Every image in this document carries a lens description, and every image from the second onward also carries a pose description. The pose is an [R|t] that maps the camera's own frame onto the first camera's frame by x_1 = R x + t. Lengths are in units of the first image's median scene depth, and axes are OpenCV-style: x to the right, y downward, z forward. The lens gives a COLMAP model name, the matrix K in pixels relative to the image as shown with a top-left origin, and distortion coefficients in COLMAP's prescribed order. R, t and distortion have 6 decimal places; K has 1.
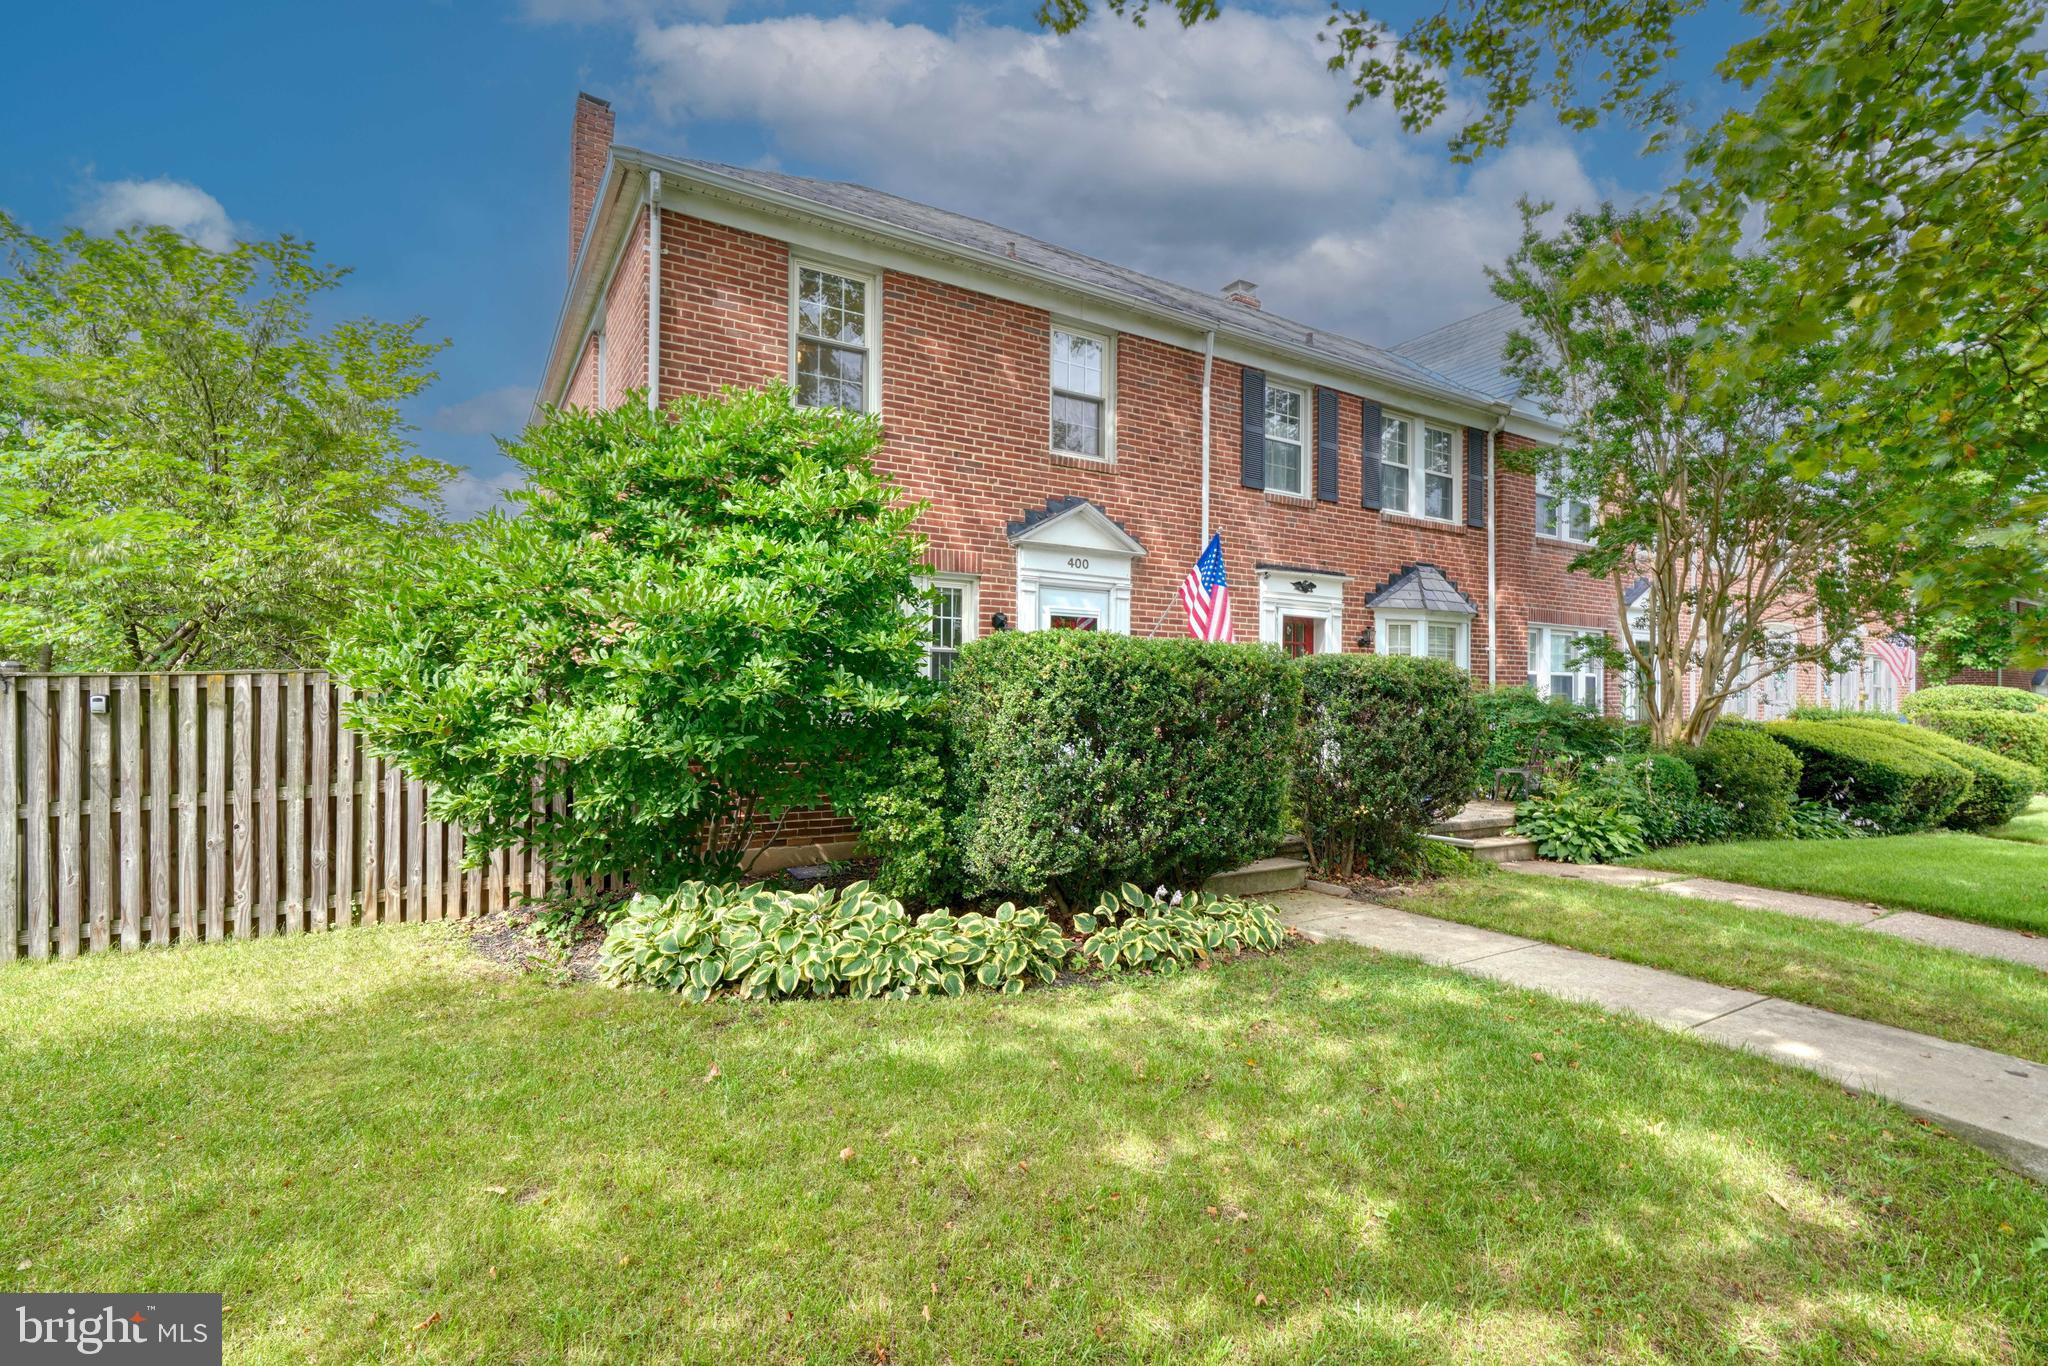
lens RADIAL K [[946.1, 0, 1003.2], [0, 946.1, 718.9], [0, 0, 1]] dist [-0.010899, 0.005681]
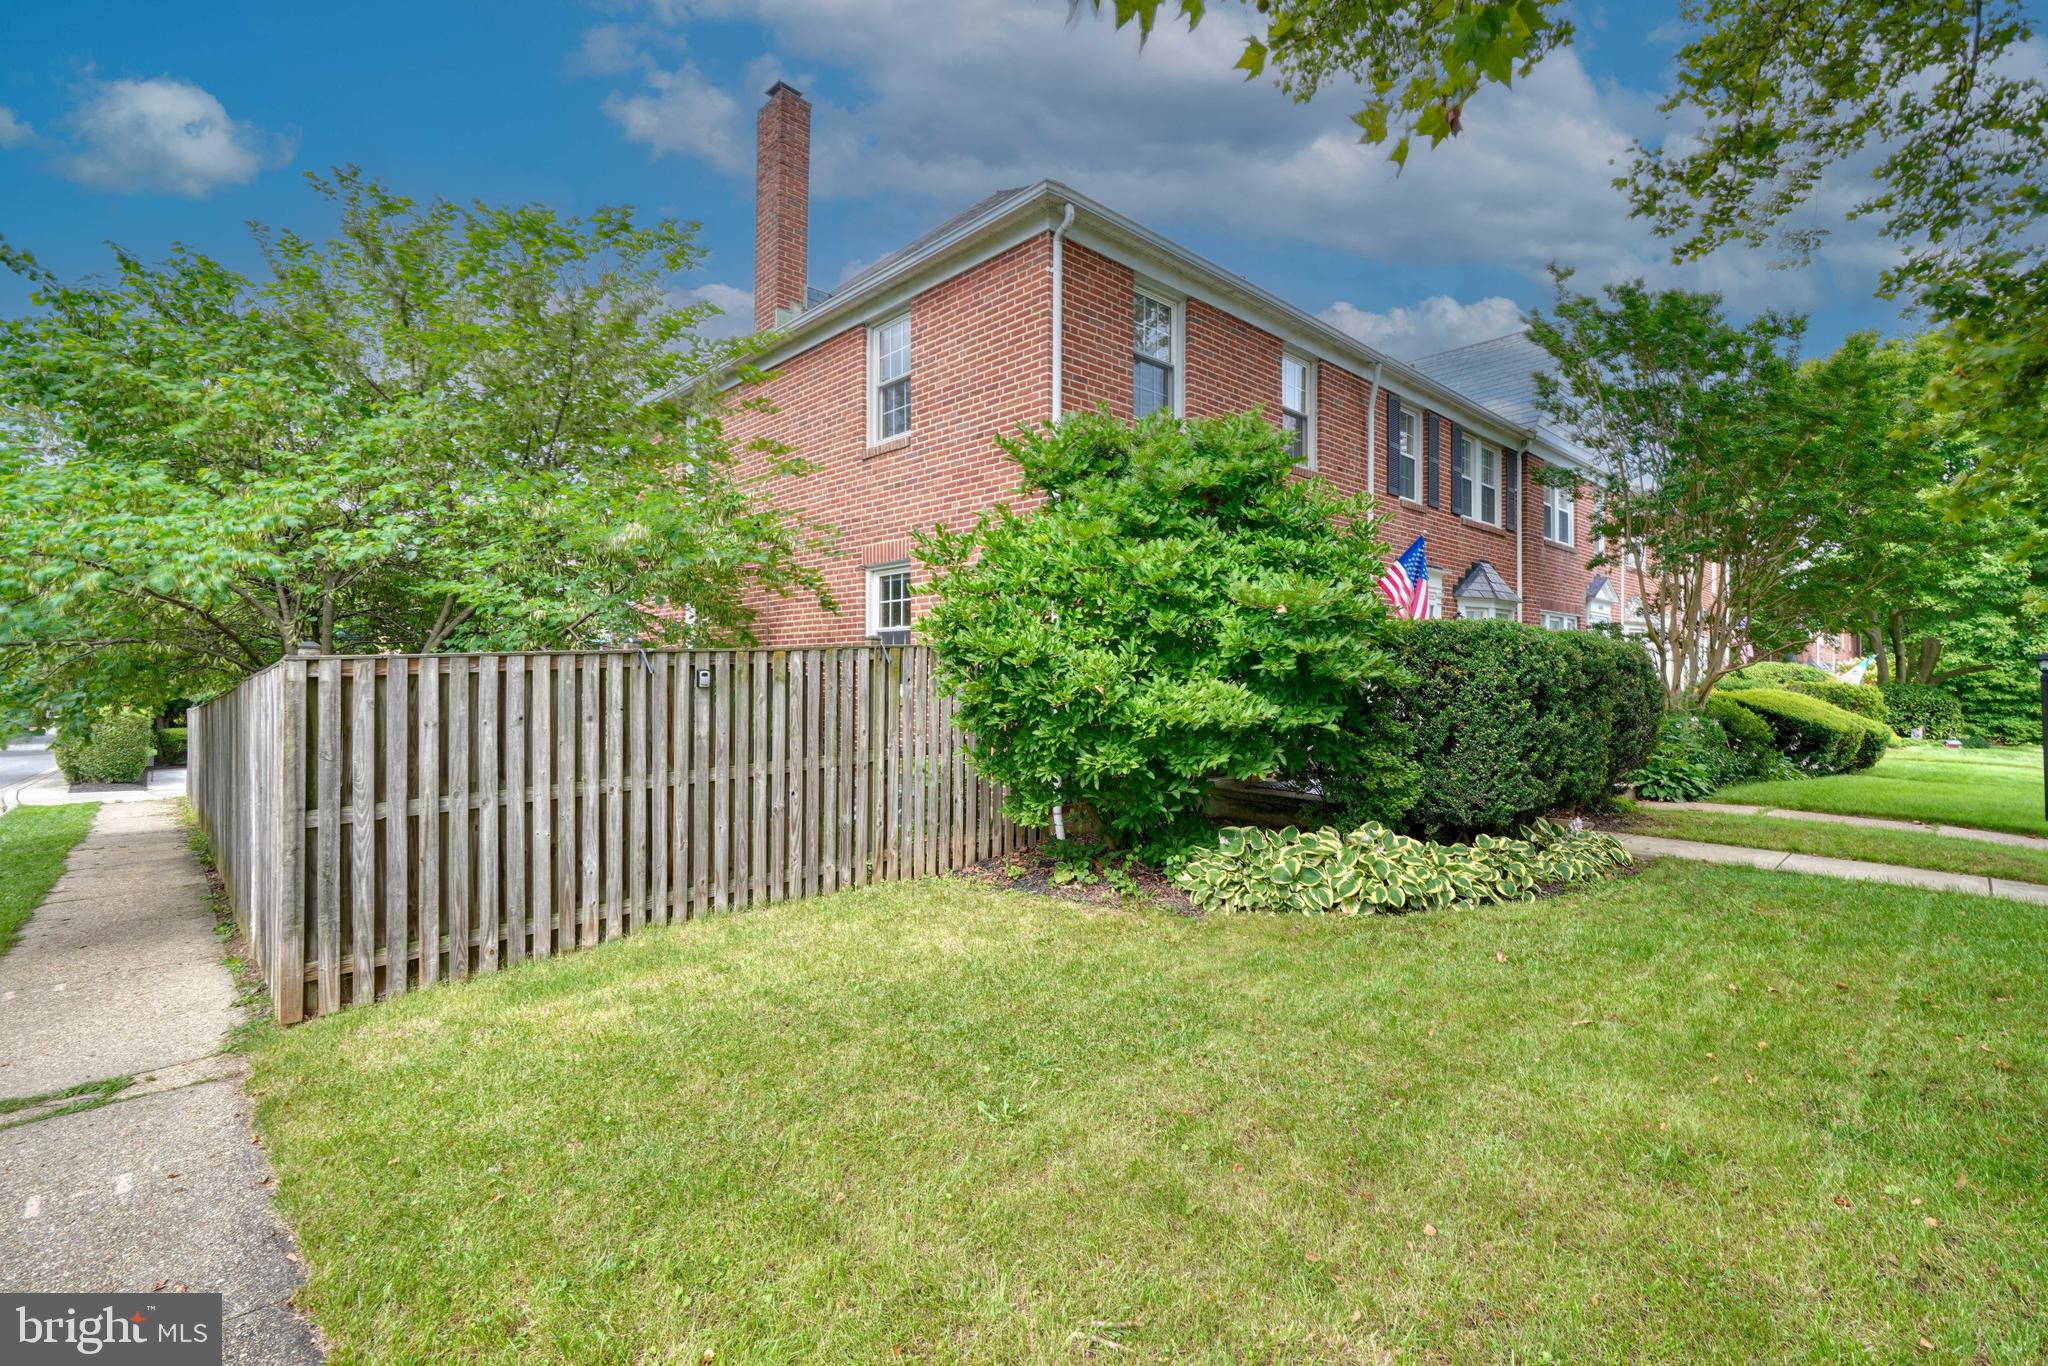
lens RADIAL K [[946.1, 0, 1019.3], [0, 946.1, 688.0], [0, 0, 1]] dist [-0.010899, 0.005681]
pose [[0.978243, -0.003154, 0.207437, -0.499956], [0.004085, 0.999983, -0.004060, 0.000152], [-0.207420, 0.004819, 0.978240, -0.064669]]
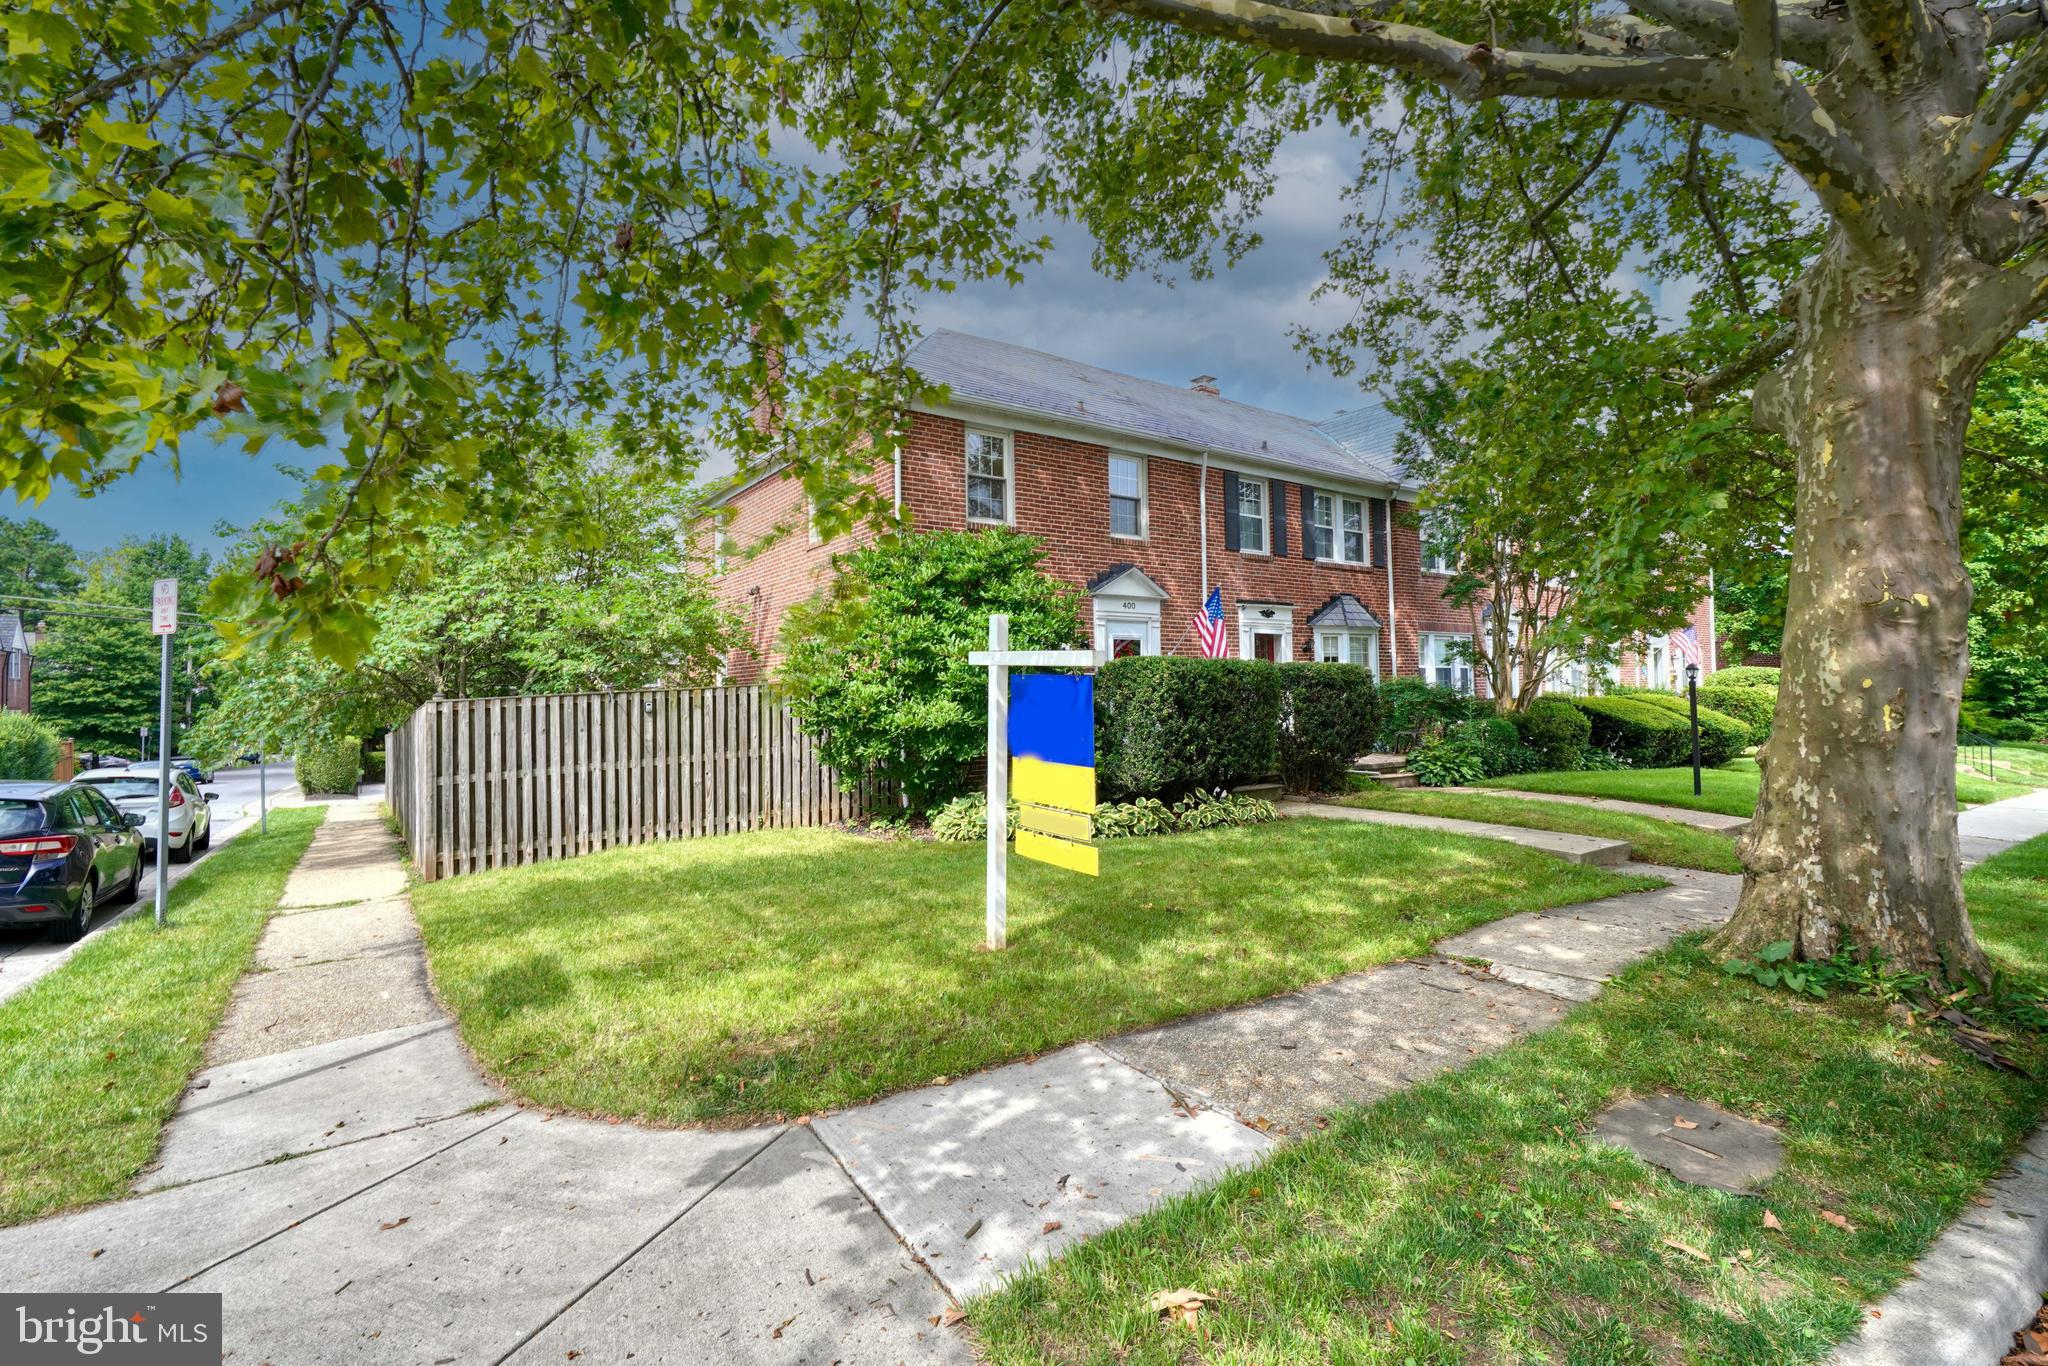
lens RADIAL K [[946.1, 0, 1010.4], [0, 946.1, 688.0], [0, 0, 1]] dist [-0.010899, 0.005681]
pose [[0.997229, -0.022777, 0.070825, -0.229442], [0.024711, 0.999342, -0.026561, 0.008252], [-0.070173, 0.028237, 0.997135, -0.539406]]
